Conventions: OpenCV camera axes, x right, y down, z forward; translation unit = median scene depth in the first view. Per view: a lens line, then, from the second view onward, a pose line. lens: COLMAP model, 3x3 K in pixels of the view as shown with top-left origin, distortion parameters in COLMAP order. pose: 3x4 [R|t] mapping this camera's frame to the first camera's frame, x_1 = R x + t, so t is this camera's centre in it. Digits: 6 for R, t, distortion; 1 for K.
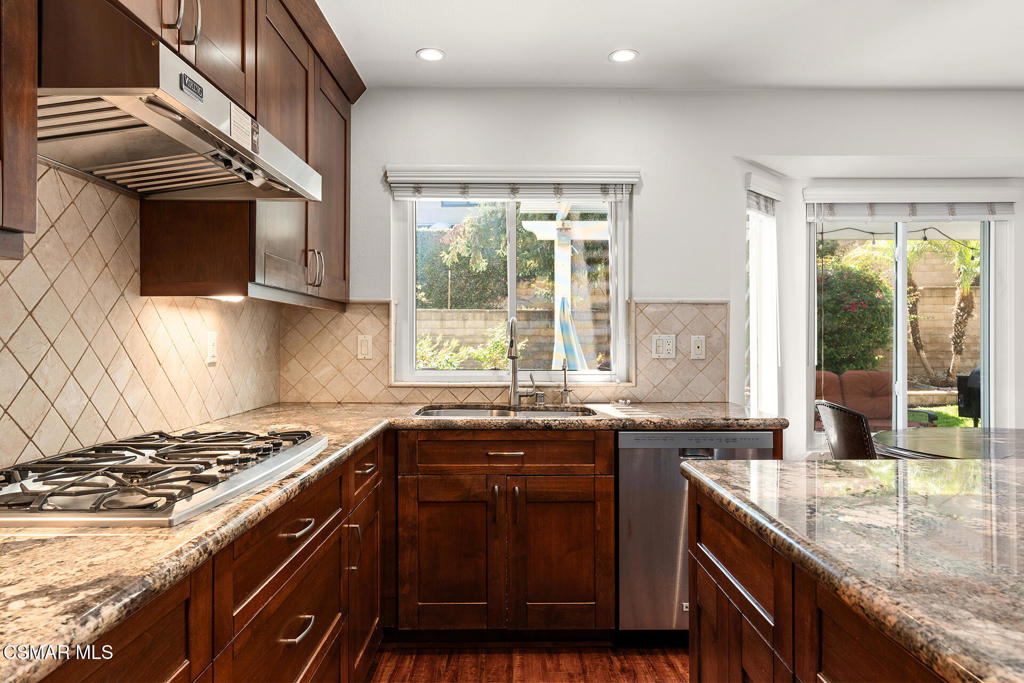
lens RADIAL K [[669.9, 0, 512.0], [0, 669.9, 341.5], [0, 0, 1]] dist [0.001745, -0.002237]
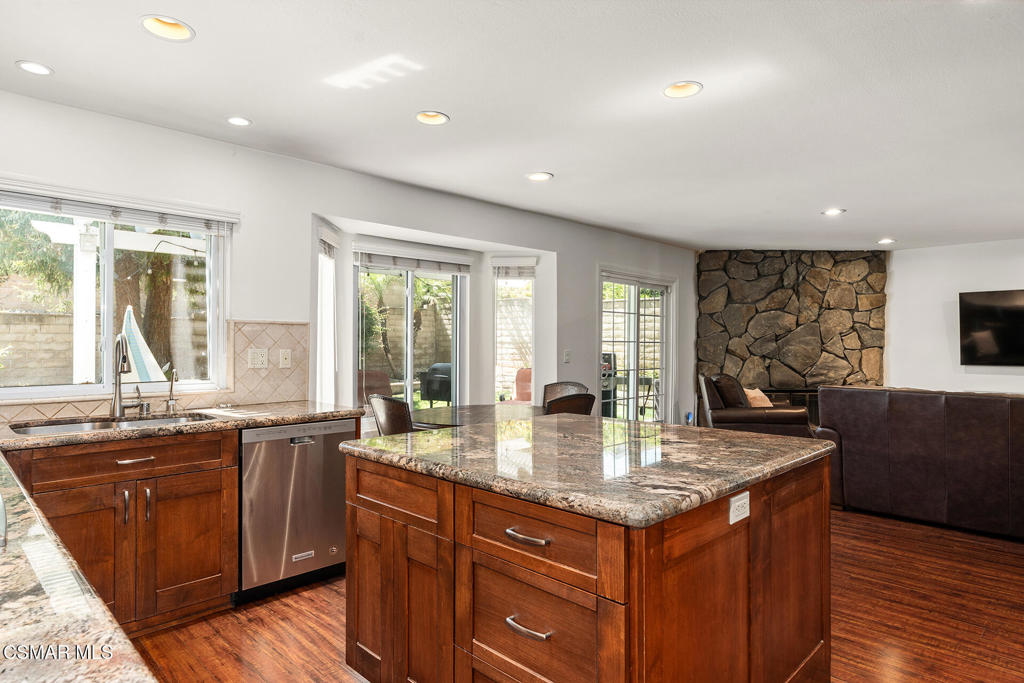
lens RADIAL K [[582.1, 0, 511.5], [0, 582.1, 345.3], [0, 0, 1]] dist [-0.023314, 0.000790]
pose [[0.711526, -0.001340, 0.702658, -0.195000], [0.001233, 0.999999, 0.000659, -0.017375], [-0.702659, 0.000397, 0.711527, -0.085067]]
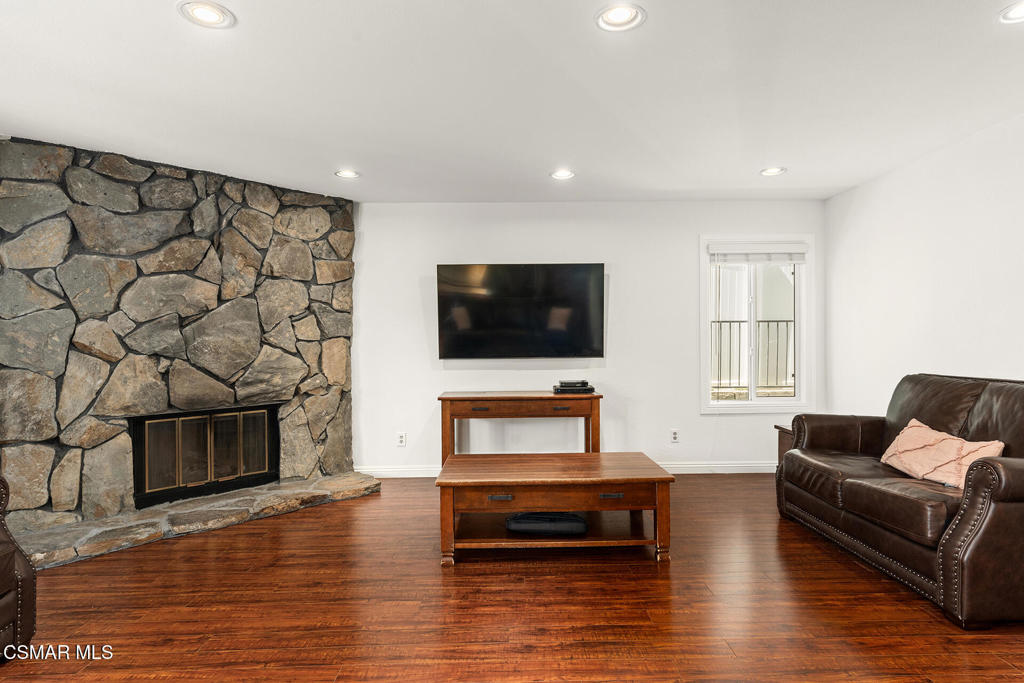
lens RADIAL K [[567.8, 0, 512.0], [0, 567.8, 341.5], [0, 0, 1]] dist [-0.000396, 0.000254]
pose [[-0.014357, -0.005787, 0.999880, 0.862297], [0.007689, 0.999953, 0.005898, -0.001125], [-0.999867, 0.007773, -0.014312, 0.076930]]
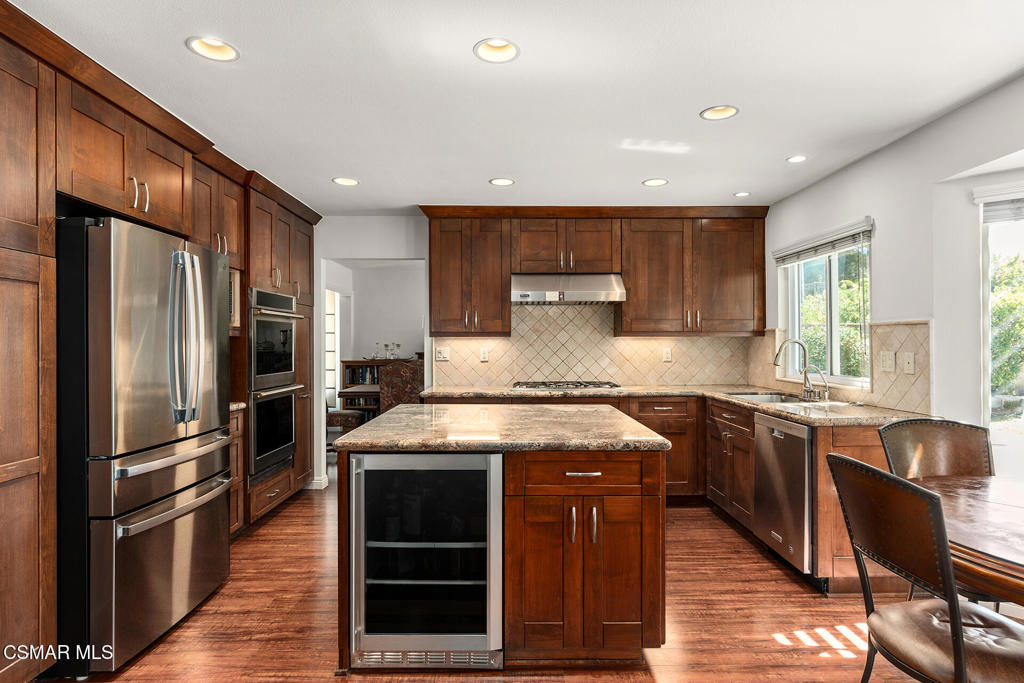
lens RADIAL K [[554.2, 0, 515.7], [0, 554.2, 342.0], [0, 0, 1]] dist [0.003086, 0.000665]
pose [[0.005511, -0.001004, -0.999984, 1.242089], [0.001799, 0.999998, -0.000994, -0.027695], [0.999983, -0.001793, 0.005513, 0.346723]]
